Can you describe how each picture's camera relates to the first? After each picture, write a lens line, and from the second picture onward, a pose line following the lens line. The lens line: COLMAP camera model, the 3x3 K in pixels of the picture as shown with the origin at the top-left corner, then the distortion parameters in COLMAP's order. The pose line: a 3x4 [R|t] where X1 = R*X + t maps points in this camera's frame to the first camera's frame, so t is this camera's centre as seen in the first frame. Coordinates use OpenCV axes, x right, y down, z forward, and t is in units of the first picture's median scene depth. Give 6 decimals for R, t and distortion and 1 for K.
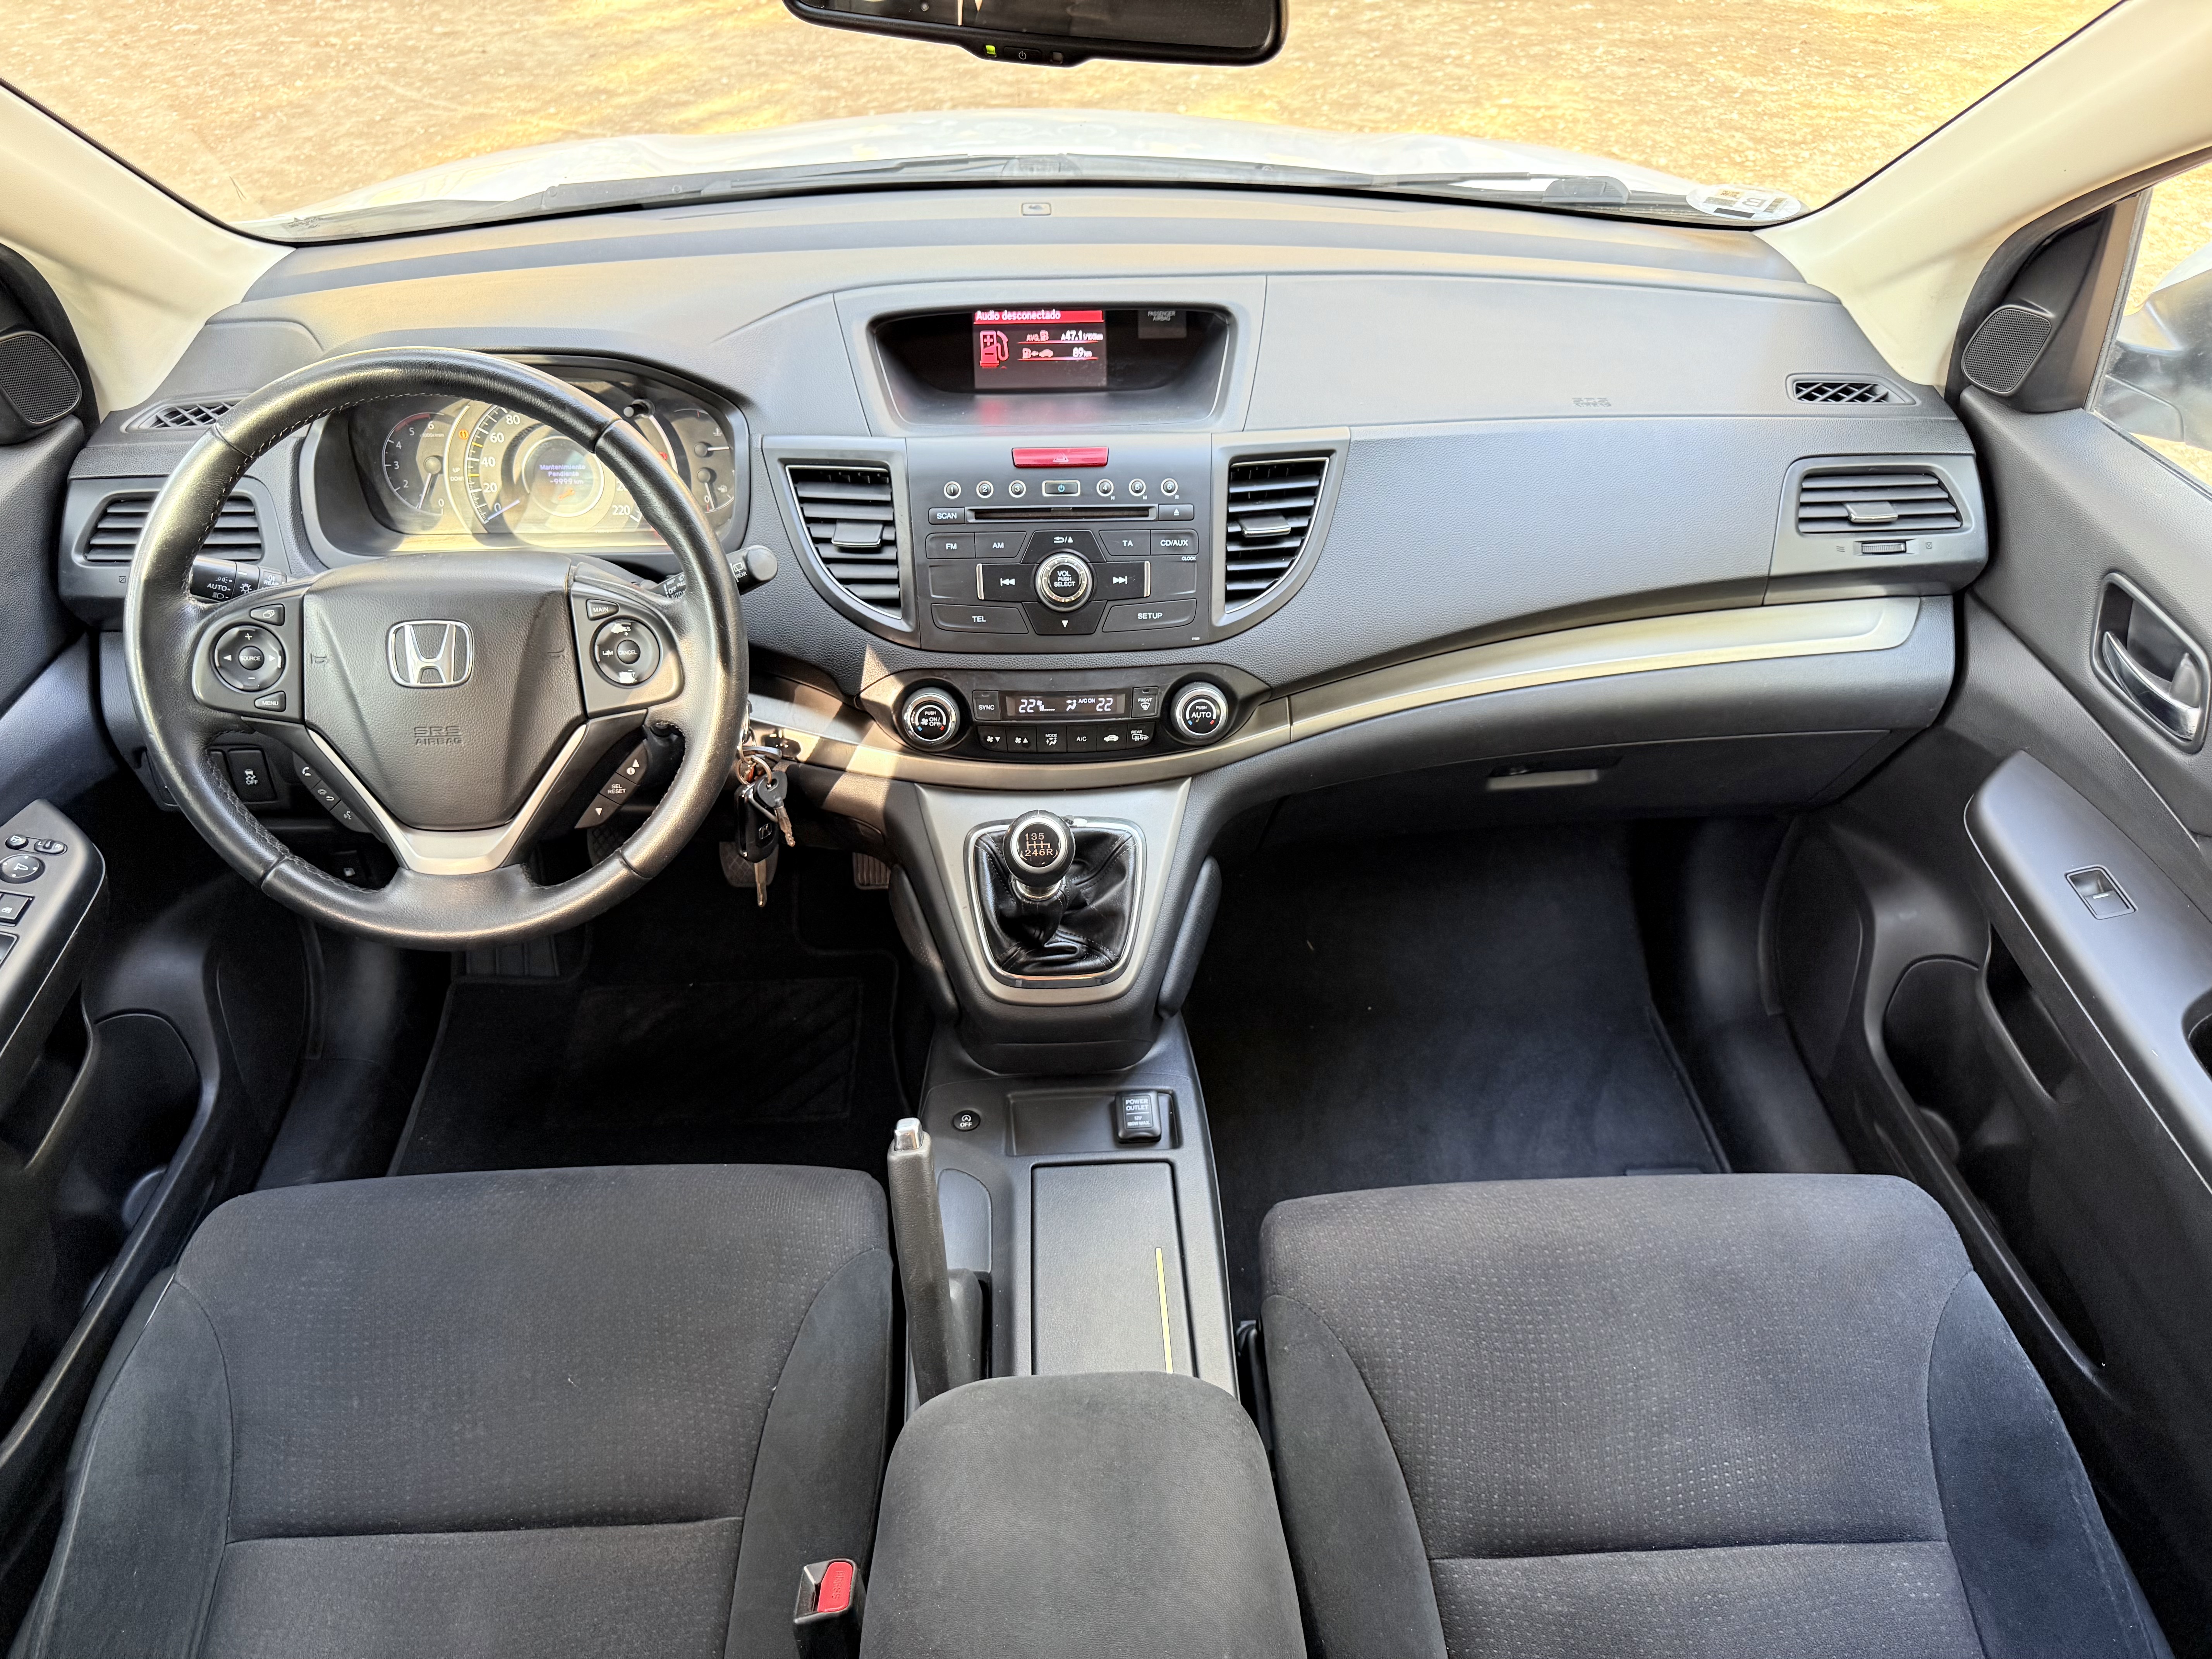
lens RADIAL K [[1570.3, 0, 1134.0], [0, 1570.3, 833.0], [0, 0, 1]] dist [0.194735, -0.276412]
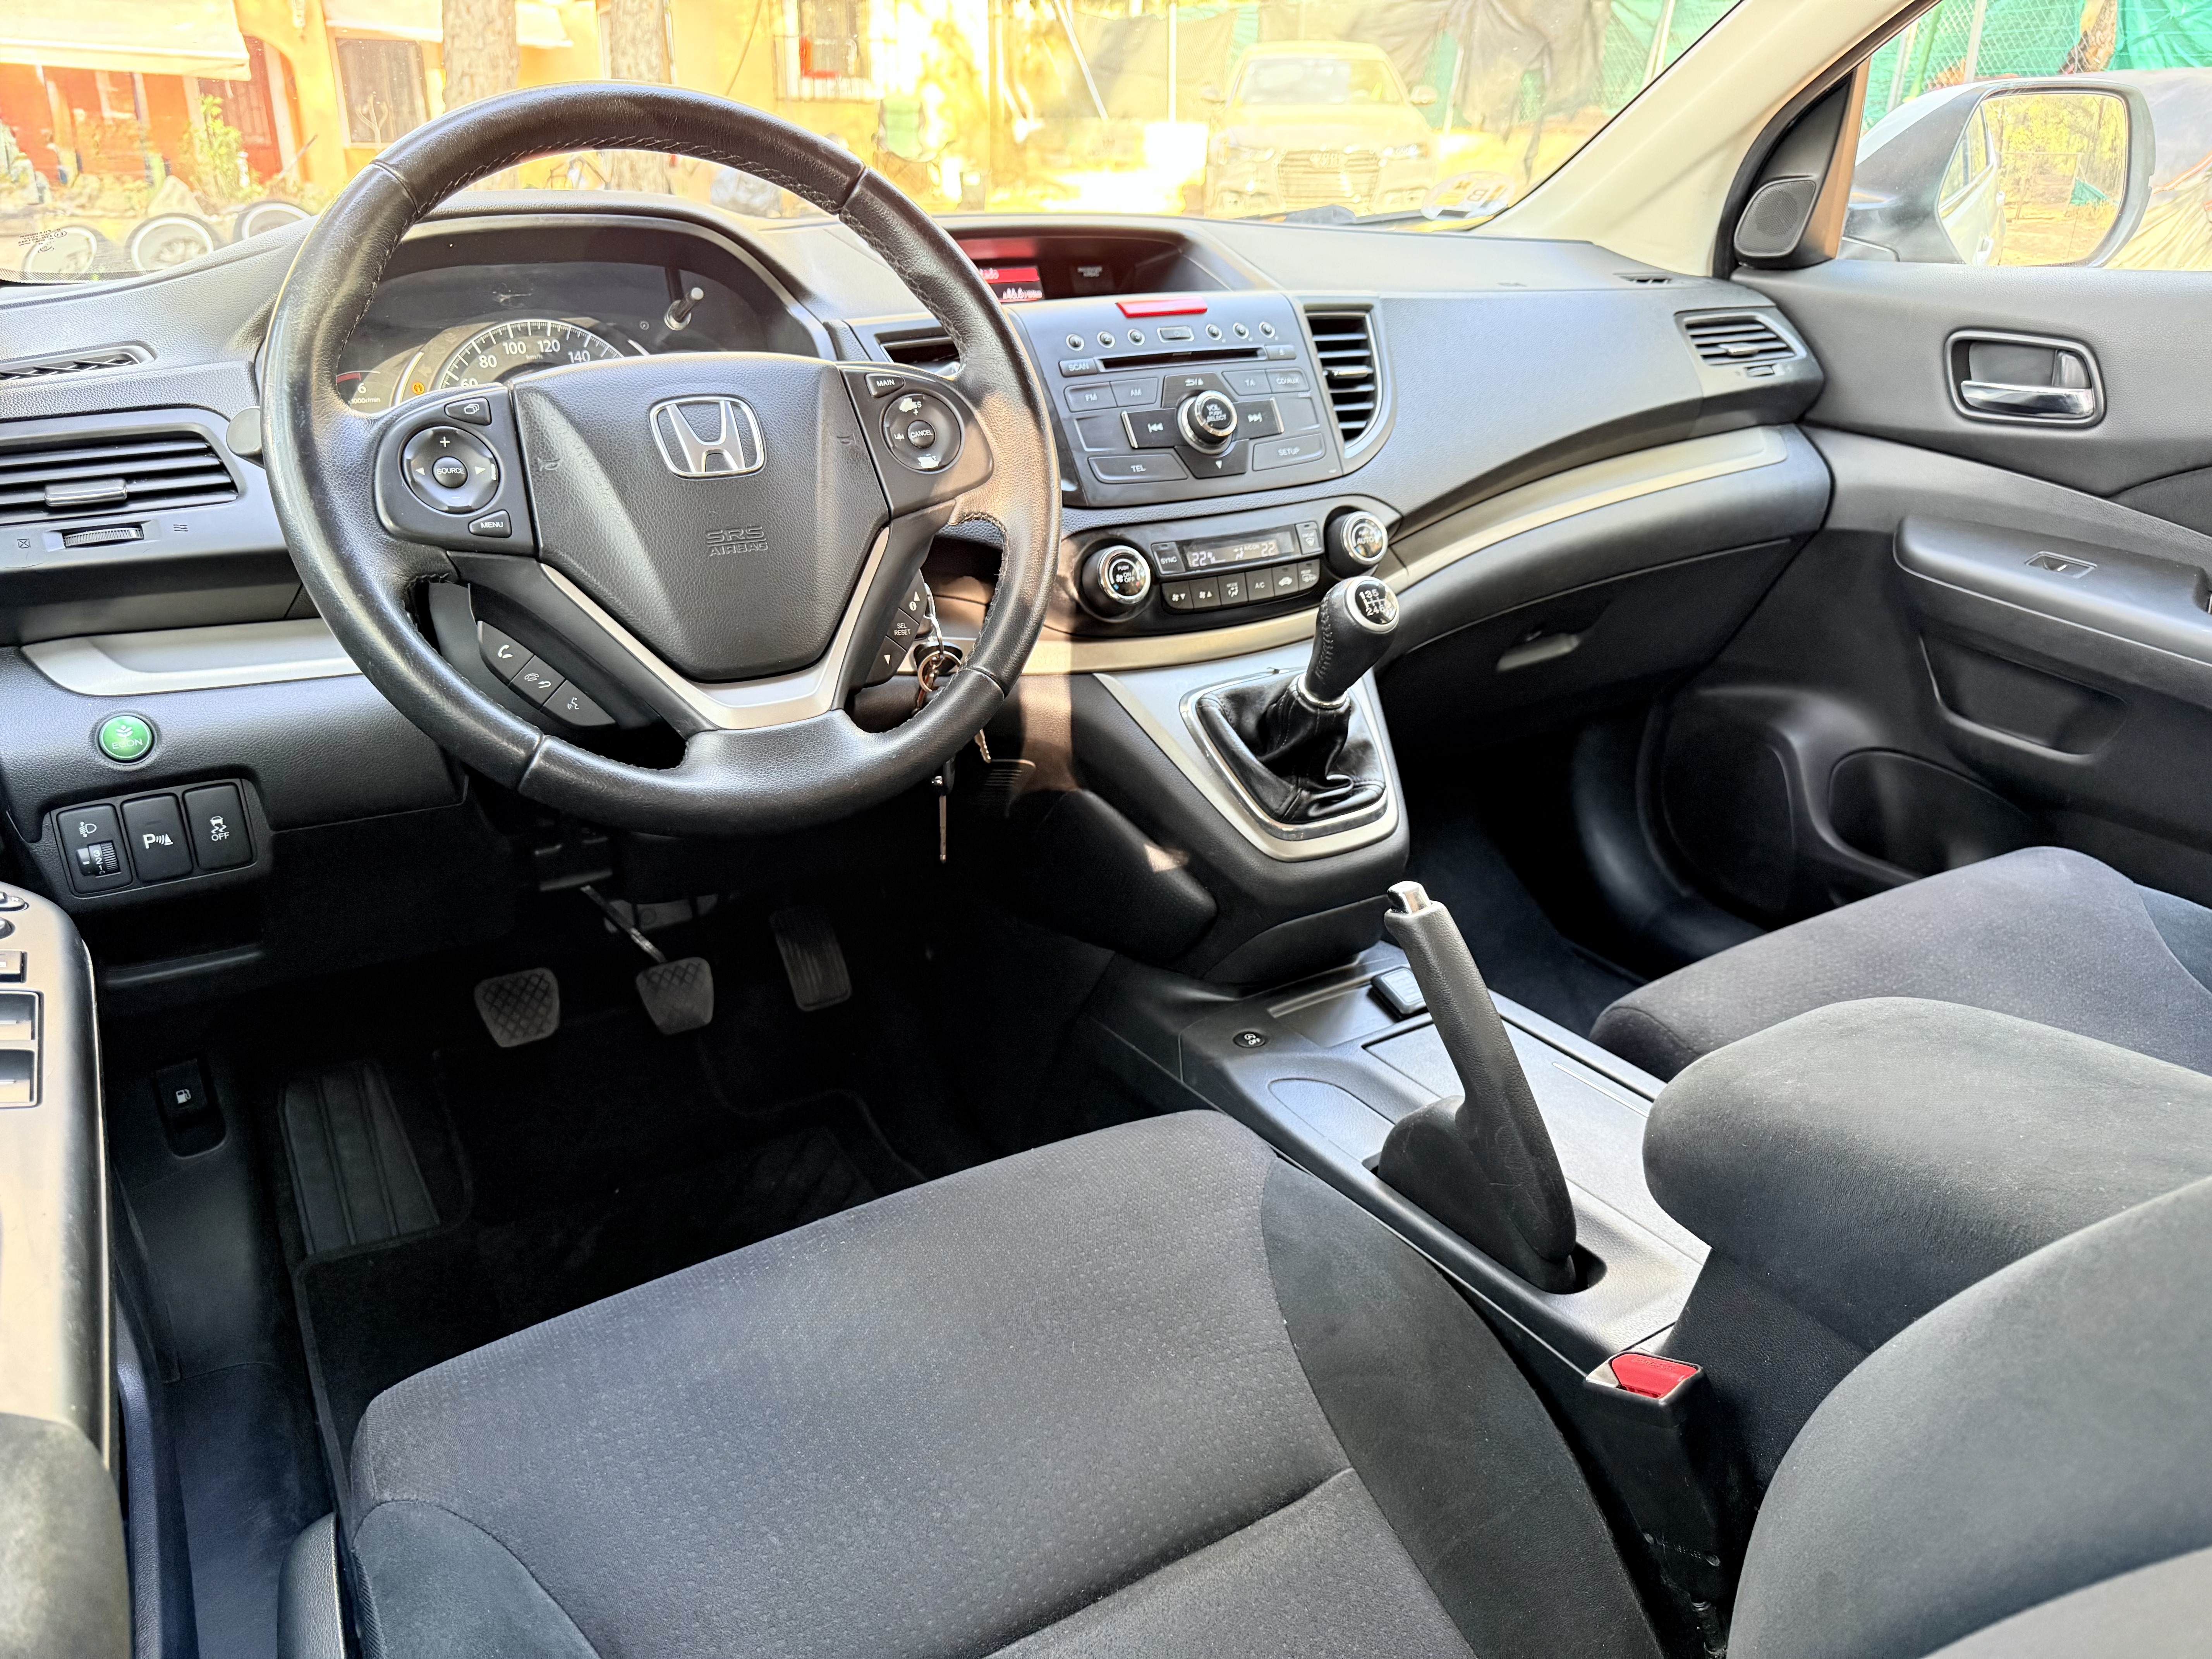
lens RADIAL K [[1570.3, 0, 1134.0], [0, 1570.3, 833.0], [0, 0, 1]] dist [0.194735, -0.276412]
pose [[0.872567, -0.190622, 0.449766, -0.549624], [0.305591, 0.931318, -0.198145, 0.239769], [-0.381104, 0.310339, 0.870890, 0.268979]]
